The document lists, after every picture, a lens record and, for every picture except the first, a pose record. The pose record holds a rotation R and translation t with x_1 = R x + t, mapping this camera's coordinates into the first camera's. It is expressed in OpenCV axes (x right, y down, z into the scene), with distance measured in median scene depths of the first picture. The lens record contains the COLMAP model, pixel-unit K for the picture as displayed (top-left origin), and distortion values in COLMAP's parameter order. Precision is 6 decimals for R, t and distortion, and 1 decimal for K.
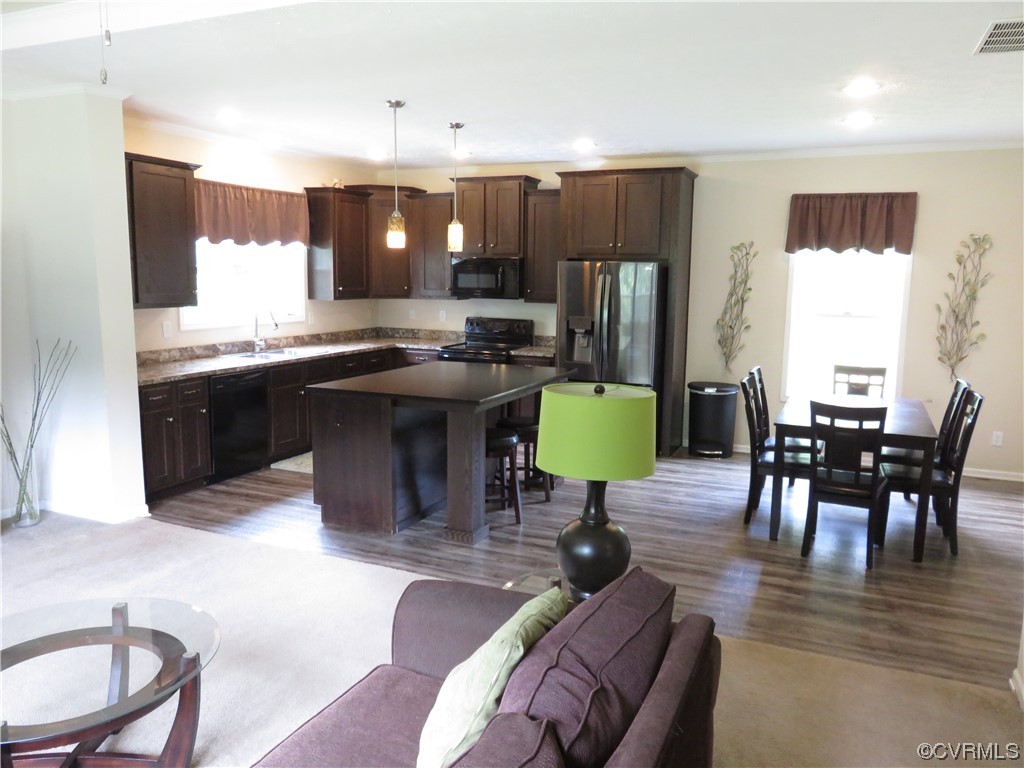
lens RADIAL K [[773.2, 0, 514.8], [0, 773.2, 380.5], [0, 0, 1]] dist [-0.005528, 0.001043]
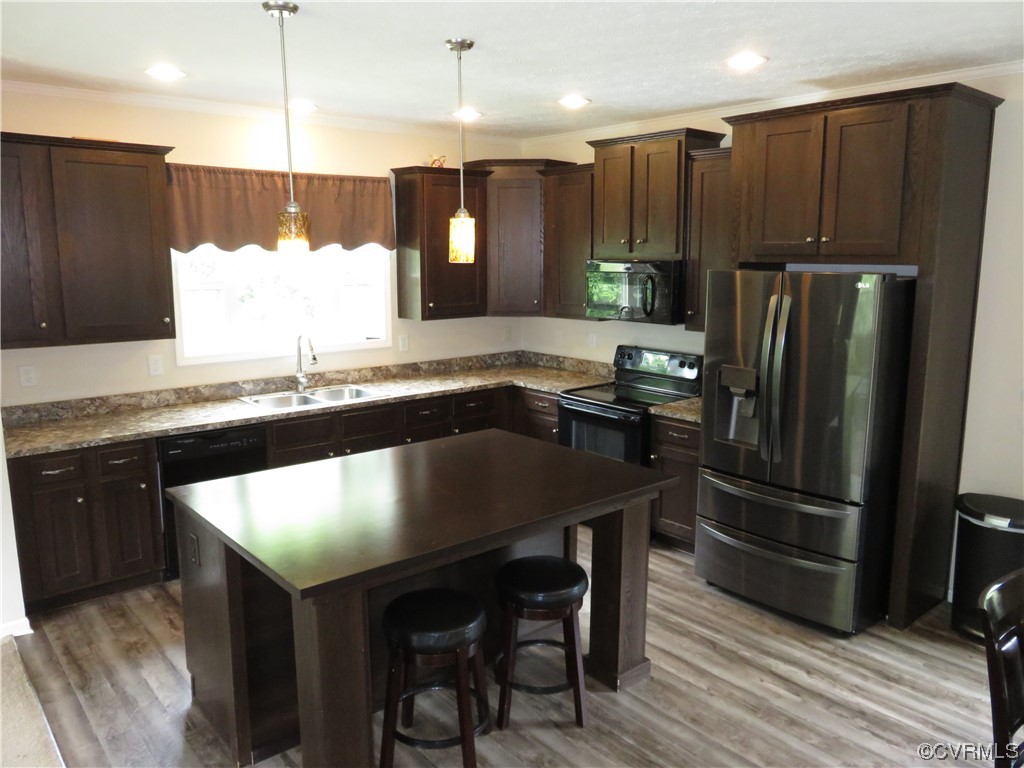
lens RADIAL K [[773.2, 0, 514.8], [0, 773.2, 380.5], [0, 0, 1]] dist [-0.005528, 0.001043]
pose [[0.900525, 0.057781, -0.430947, 0.189953], [-0.047075, 0.998261, 0.035475, -0.087912], [0.432248, -0.011660, 0.901679, 0.424188]]
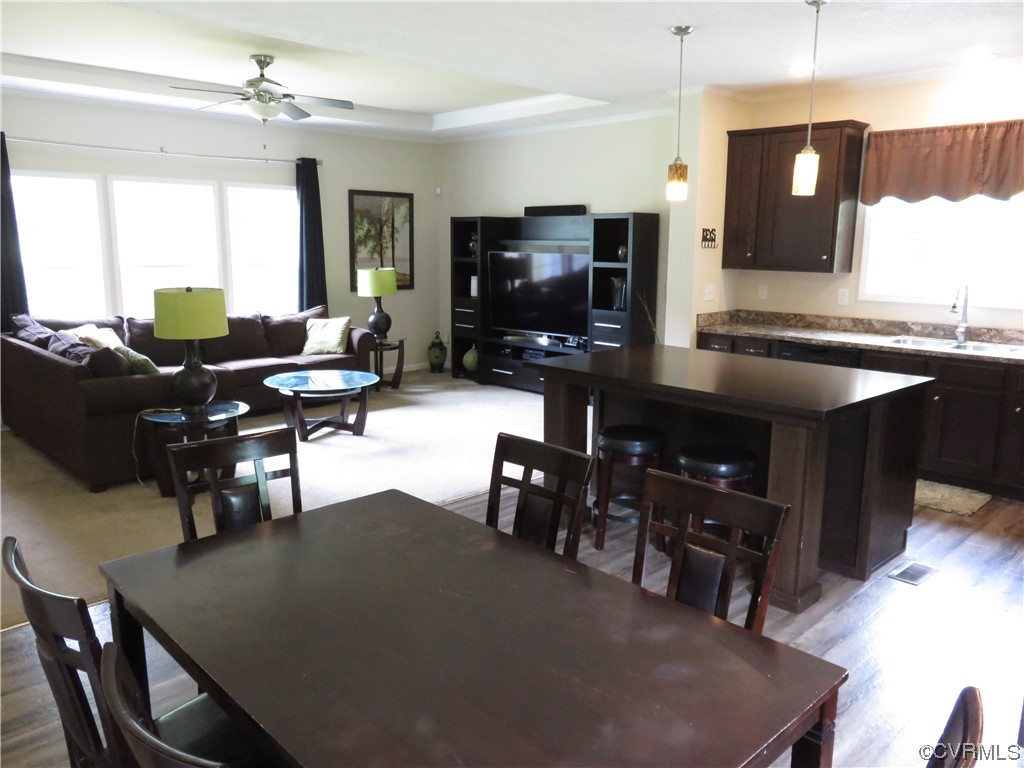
lens RADIAL K [[773.2, 0, 514.8], [0, 773.2, 380.5], [0, 0, 1]] dist [-0.005528, 0.001043]
pose [[-0.373426, 0.148025, -0.915774, 0.563808], [-0.139978, 0.966892, 0.213367, -0.105248], [0.917038, 0.207865, -0.340342, 0.899141]]
